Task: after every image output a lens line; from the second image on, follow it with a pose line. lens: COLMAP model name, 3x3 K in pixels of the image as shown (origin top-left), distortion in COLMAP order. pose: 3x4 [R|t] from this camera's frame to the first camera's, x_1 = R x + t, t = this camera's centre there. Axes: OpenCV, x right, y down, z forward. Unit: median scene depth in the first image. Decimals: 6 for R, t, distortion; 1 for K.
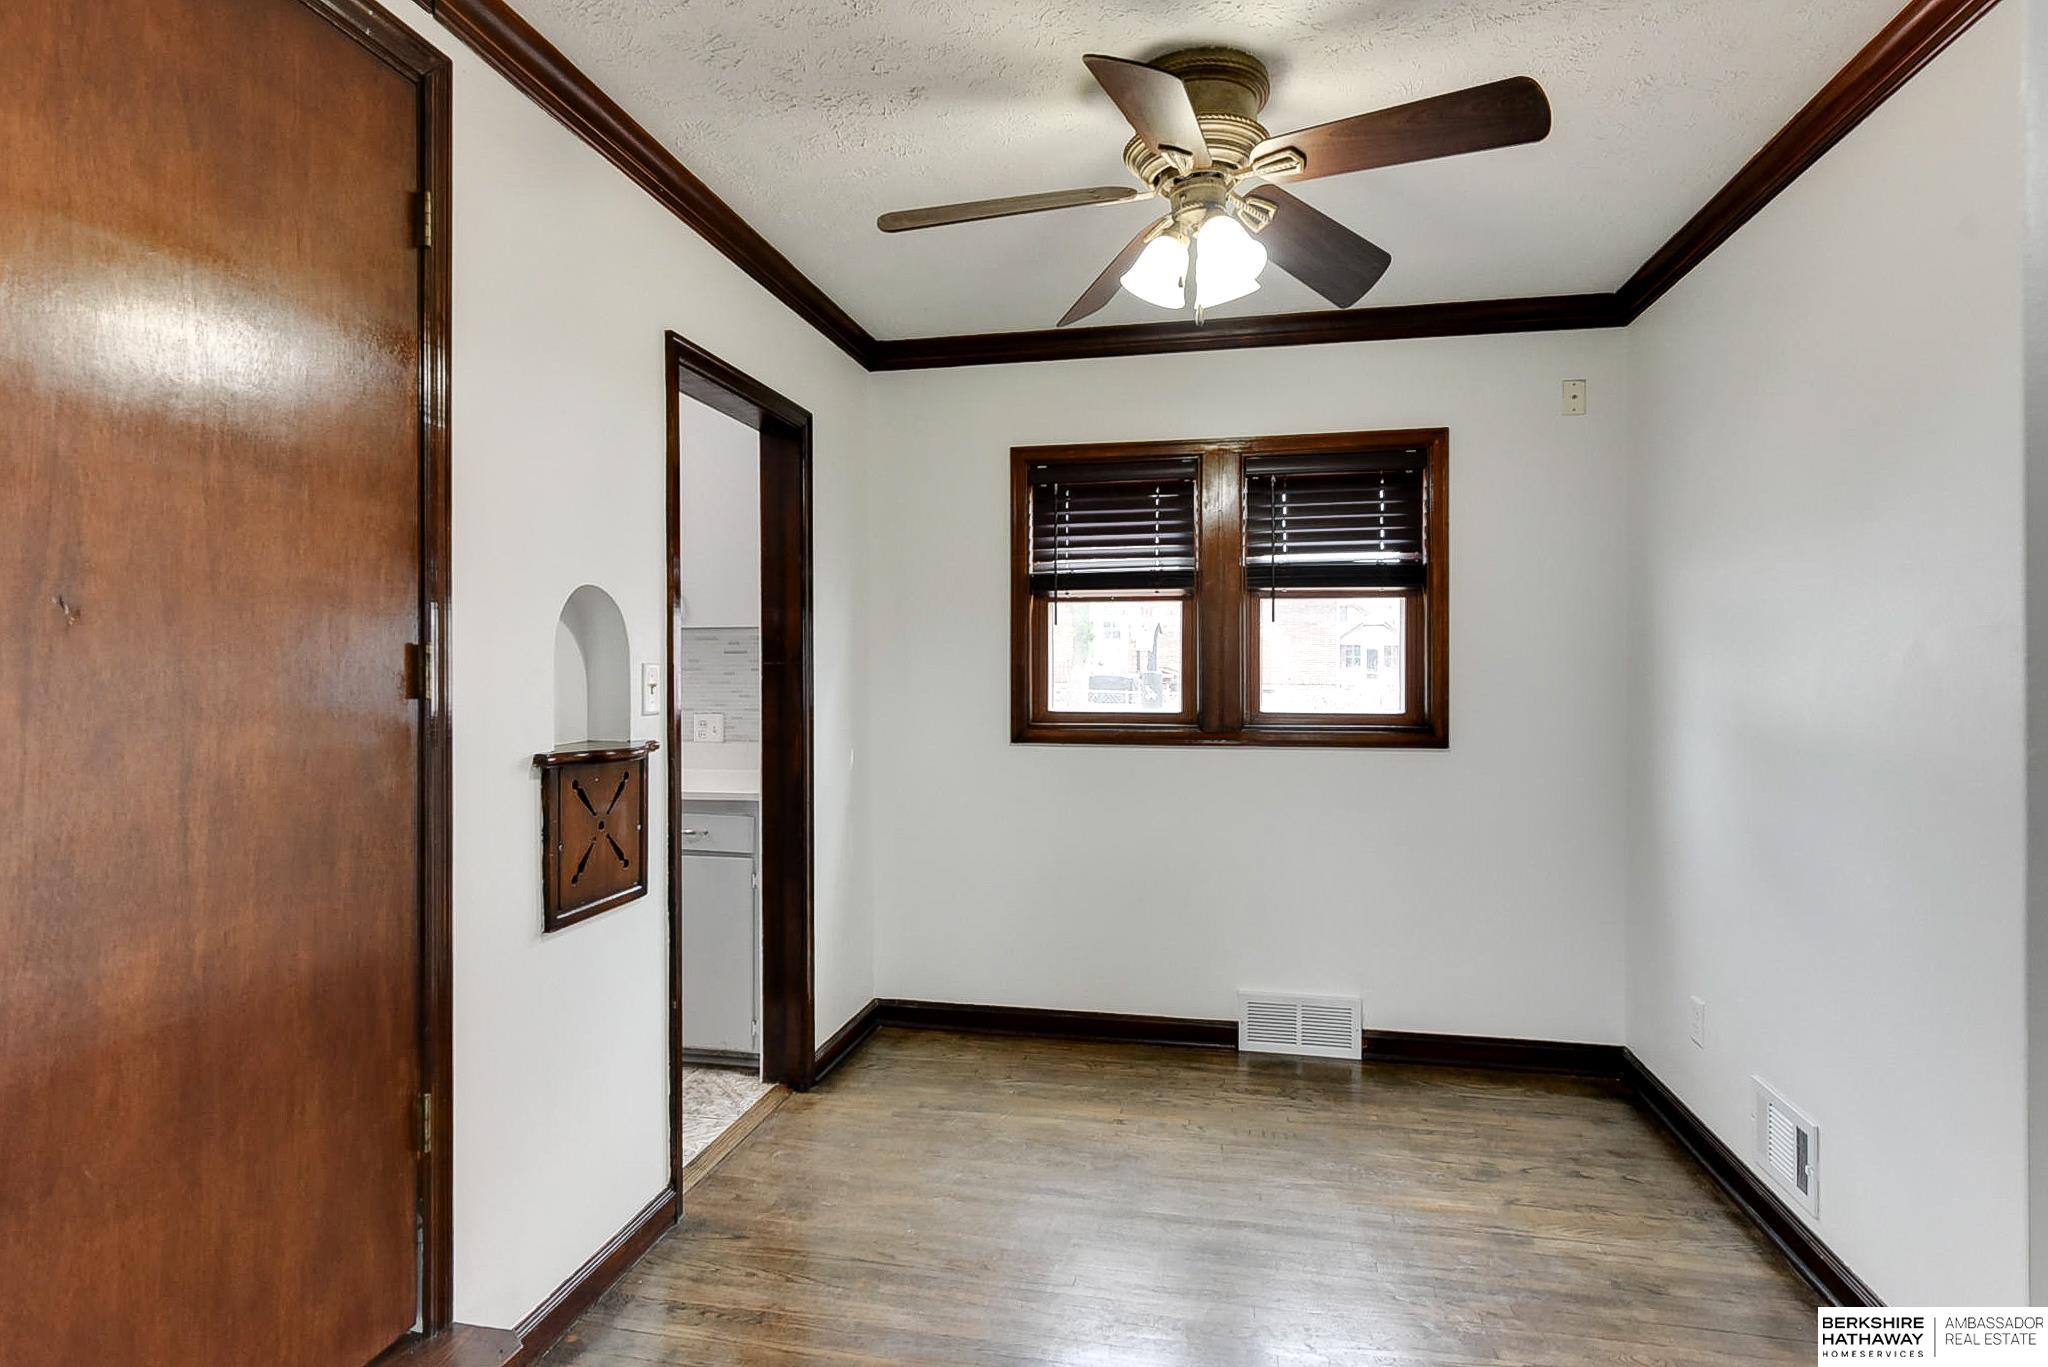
lens RADIAL K [[1093.0, 0, 1024.5], [0, 1093.0, 690.4], [0, 0, 1]] dist [0.003160, -0.001337]
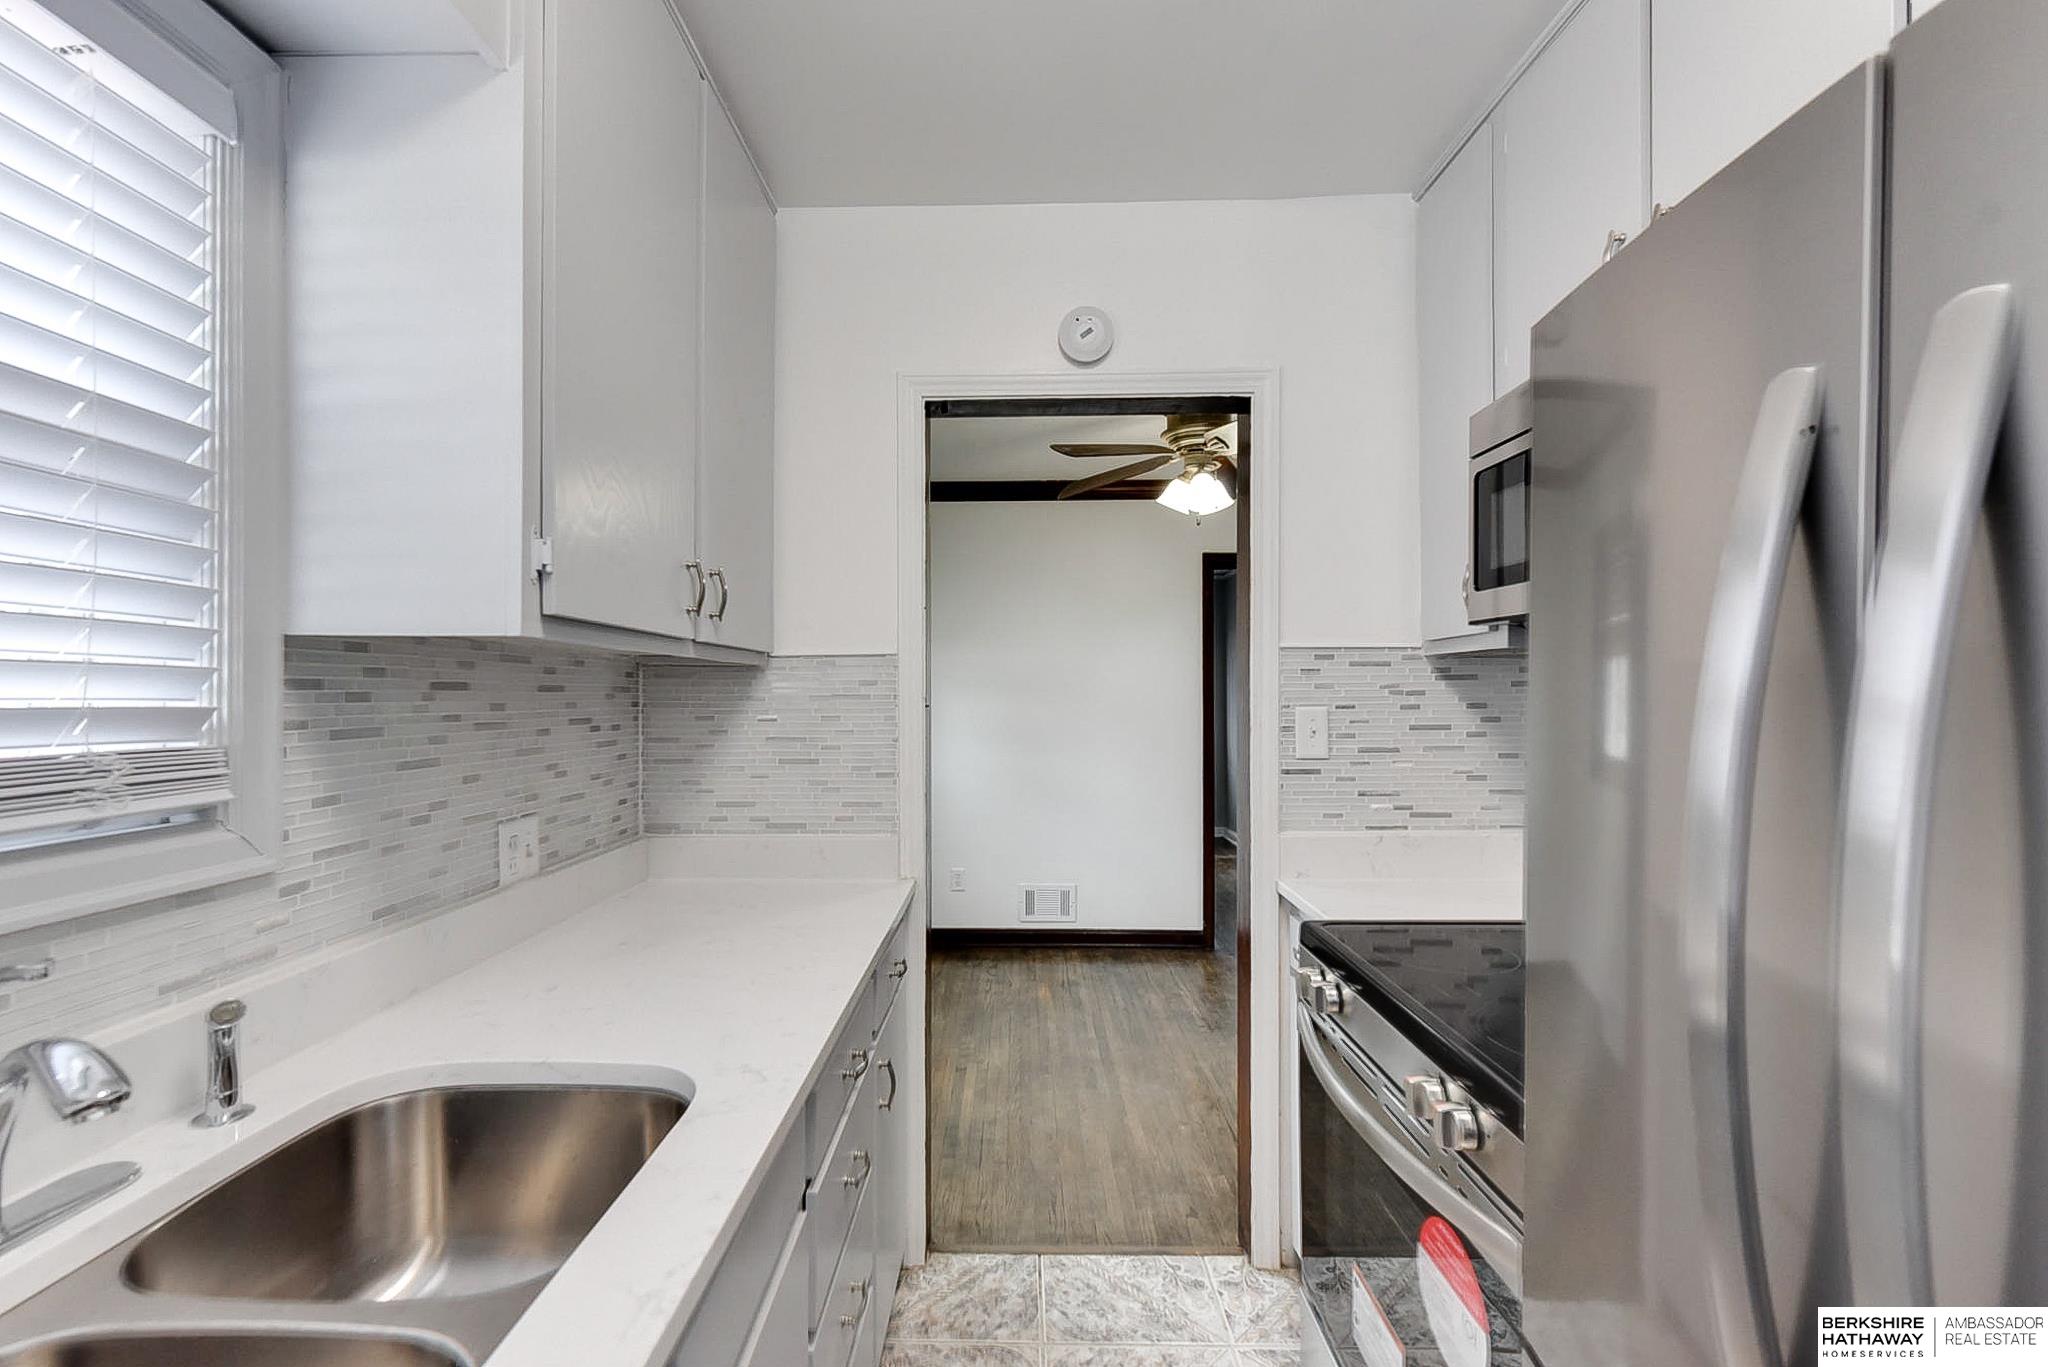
lens RADIAL K [[846.8, 0, 1024.0], [0, 846.8, 683.5], [0, 0, 1]] dist [-0.000083, -0.000011]
pose [[-0.186066, 0.016732, 0.982395, -0.856981], [0.028050, 0.999538, -0.011711, -0.033175], [-0.982137, 0.025377, -0.186449, 1.062165]]
